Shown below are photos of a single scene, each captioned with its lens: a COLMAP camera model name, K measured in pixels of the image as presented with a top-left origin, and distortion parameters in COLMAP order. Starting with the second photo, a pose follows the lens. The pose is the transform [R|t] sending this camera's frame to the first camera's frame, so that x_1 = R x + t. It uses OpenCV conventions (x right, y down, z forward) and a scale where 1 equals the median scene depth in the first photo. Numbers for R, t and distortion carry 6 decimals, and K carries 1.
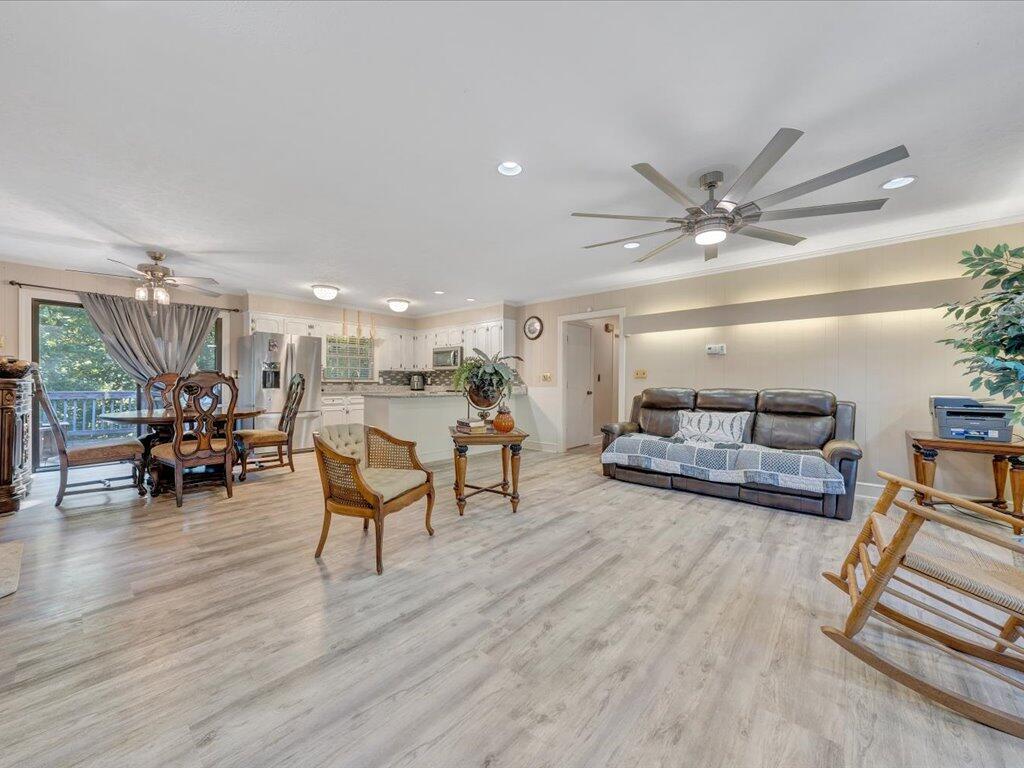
lens RADIAL K [[392.6, 0, 503.7], [0, 392.6, 385.3], [0, 0, 1]] dist [-0.002330, -0.000128]
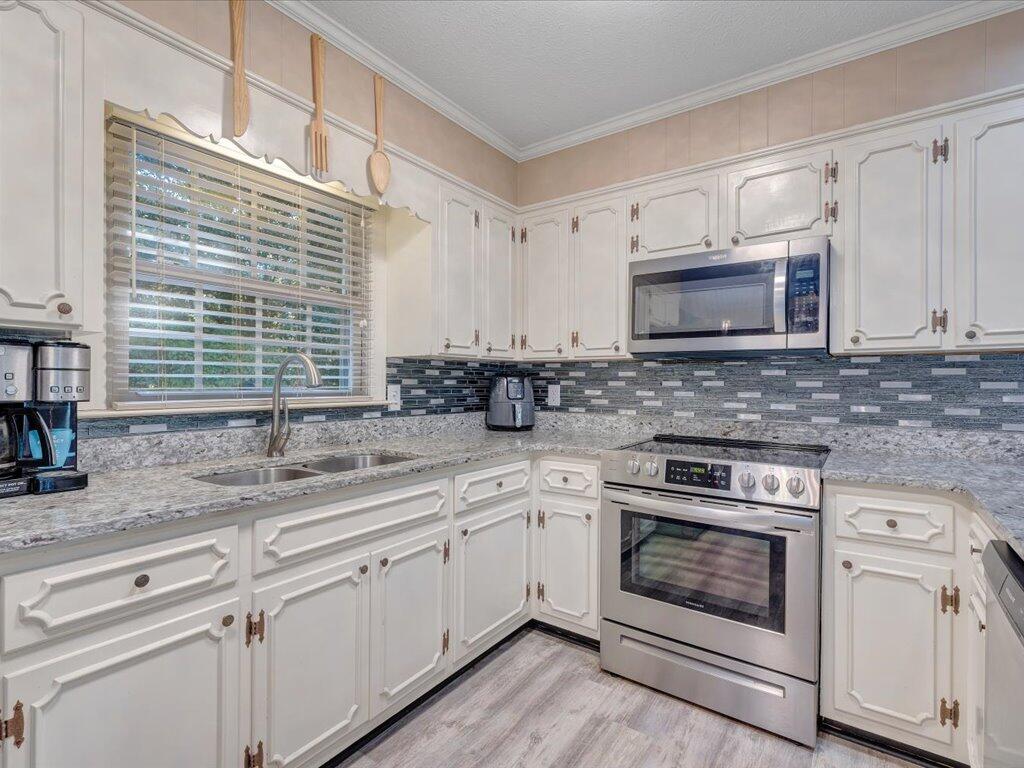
lens RADIAL K [[499.1, 0, 501.7], [0, 499.1, 384.3], [0, 0, 1]] dist [0.000822, 0.000124]
pose [[0.994842, -0.001469, 0.101427, -0.544347], [0.001450, 0.999999, 0.000265, -0.039732], [-0.101427, -0.000116, 0.994843, 1.343889]]
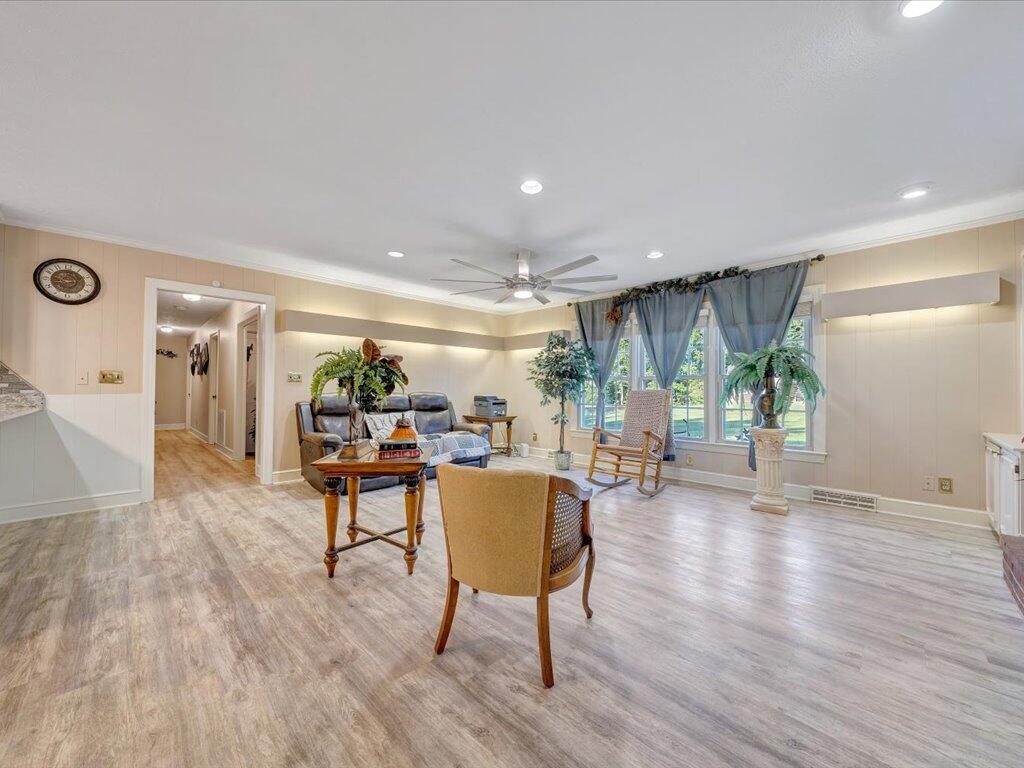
lens RADIAL K [[392.6, 0, 503.7], [0, 392.6, 385.3], [0, 0, 1]] dist [-0.002330, -0.000128]
pose [[0.074109, 0.007615, 0.997221, -0.645915], [0.001231, 0.999969, -0.007727, -0.005228], [-0.997249, 0.001801, 0.074097, 0.616320]]
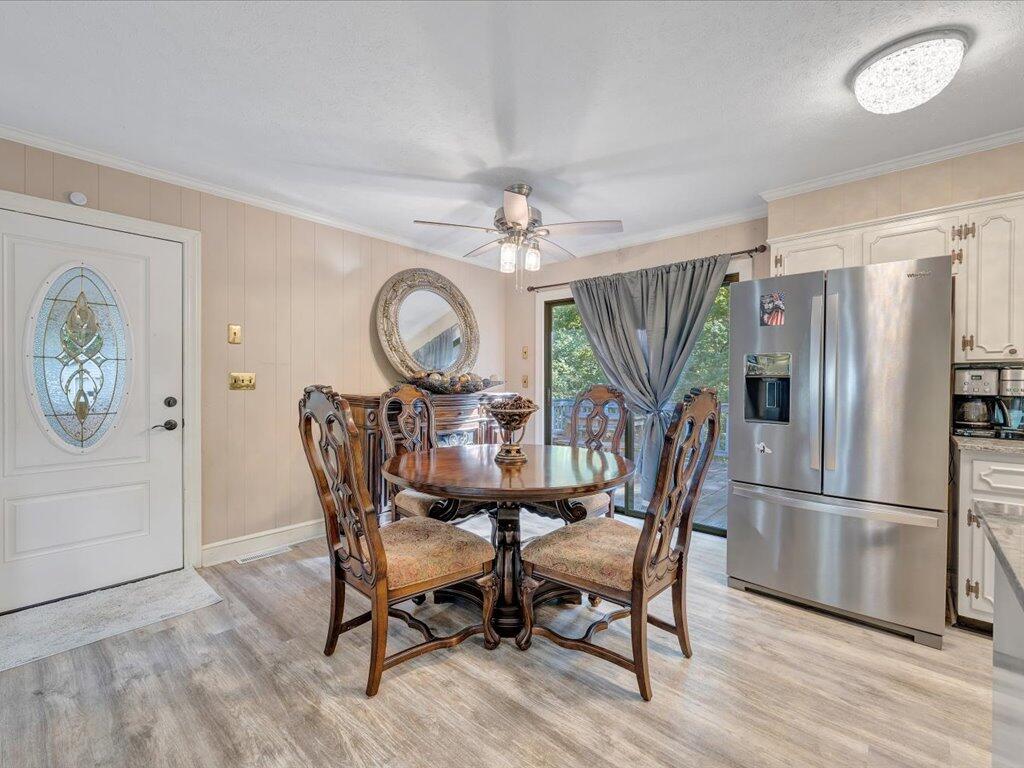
lens RADIAL K [[447.3, 0, 495.9], [0, 447.3, 385.9], [0, 0, 1]] dist [-0.001448, -0.000281]
pose [[-0.015701, 0.004295, -0.999868, -0.209202], [-0.008780, 0.999952, 0.004433, -0.039032], [0.999838, 0.008848, -0.015663, 1.033404]]
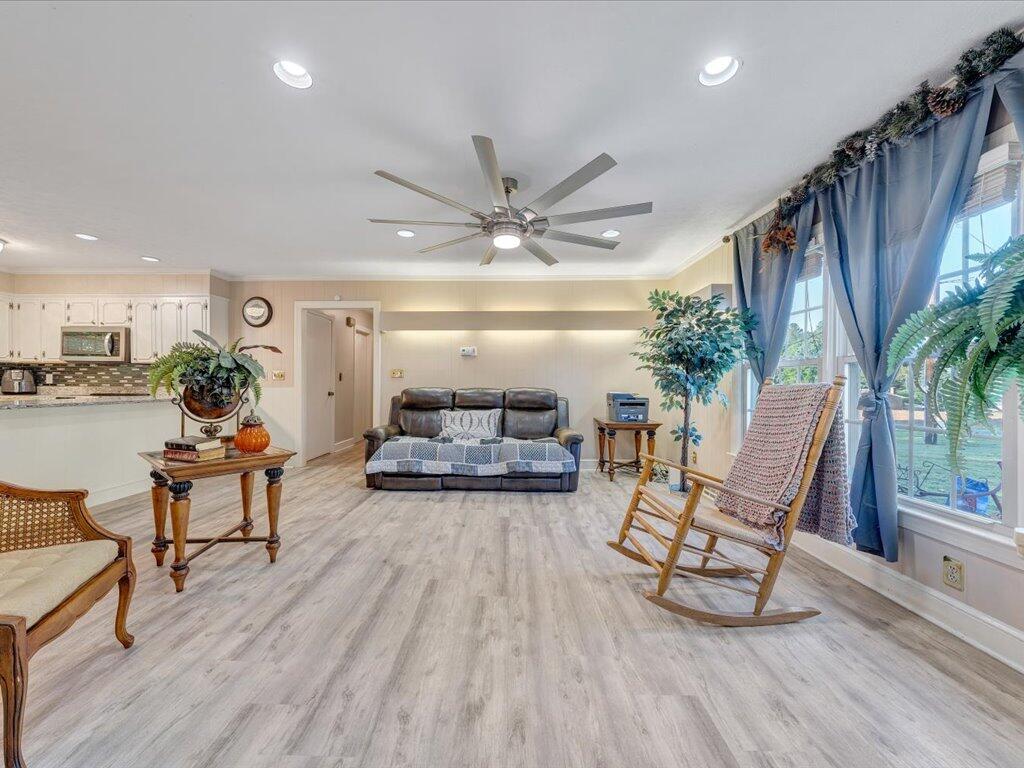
lens RADIAL K [[392.6, 0, 503.7], [0, 392.6, 385.3], [0, 0, 1]] dist [-0.002330, -0.000128]
pose [[0.760510, -0.003367, 0.649318, -0.094927], [0.002136, 0.999994, 0.002684, -0.002059], [-0.649323, -0.000654, 0.760512, 0.142279]]
